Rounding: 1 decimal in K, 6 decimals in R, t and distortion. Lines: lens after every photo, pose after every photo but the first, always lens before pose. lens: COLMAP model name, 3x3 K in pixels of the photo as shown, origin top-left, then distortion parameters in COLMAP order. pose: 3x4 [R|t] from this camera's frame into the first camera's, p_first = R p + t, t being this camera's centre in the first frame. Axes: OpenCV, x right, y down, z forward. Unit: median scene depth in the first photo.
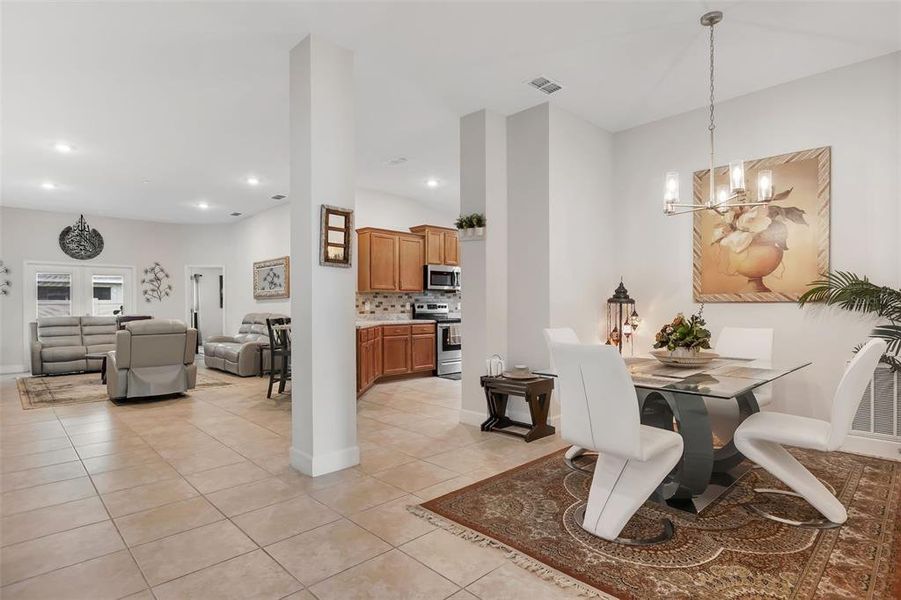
lens RADIAL K [[466.5, 0, 454.2], [0, 466.5, 308.9], [0, 0, 1]] dist [0.003056, 0.000480]
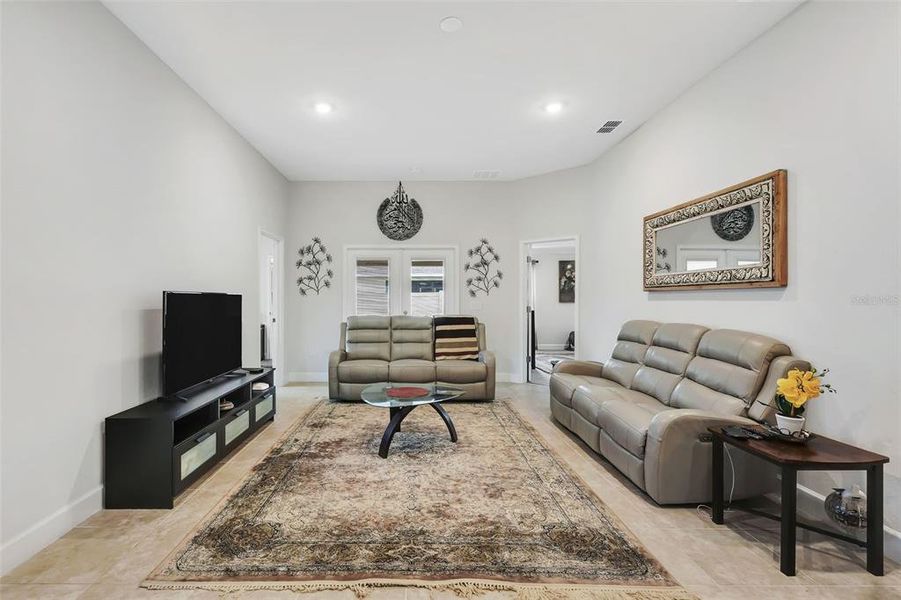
lens RADIAL K [[422.7, 0, 414.7], [0, 422.7, 294.8], [0, 0, 1]] dist [0.000716, 0.000038]
pose [[0.721278, 0.002715, -0.692640, -0.360988], [-0.009715, 0.999934, -0.006197, -0.015165], [0.692578, 0.011199, 0.721257, 0.625755]]
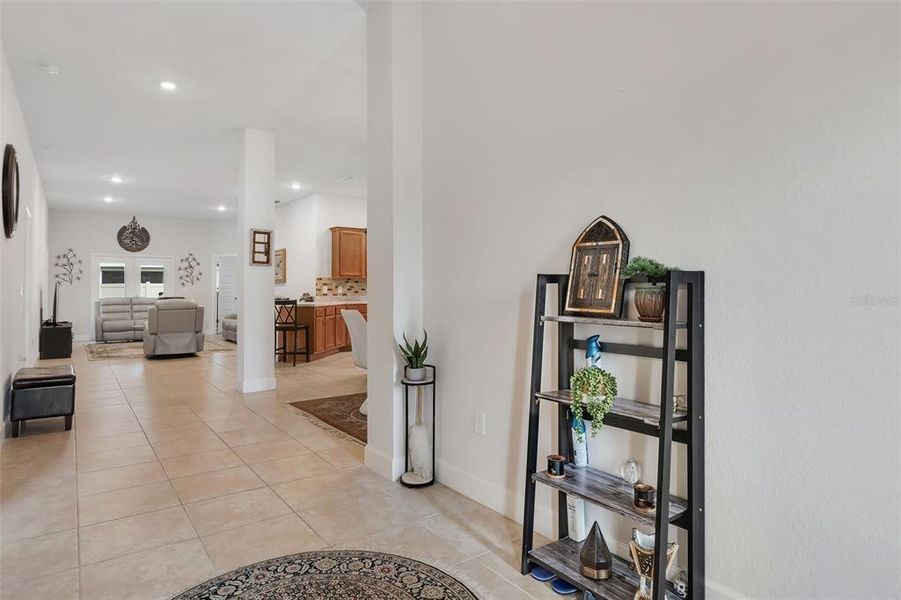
lens RADIAL K [[507.8, 0, 449.1], [0, 507.8, 279.5], [0, 0, 1]] dist [0.002554, 0.001478]
pose [[0.991160, -0.001094, -0.132667, 0.270320], [-0.002179, 0.999697, -0.024521, -0.000137], [0.132653, 0.024594, 0.990857, -0.286762]]
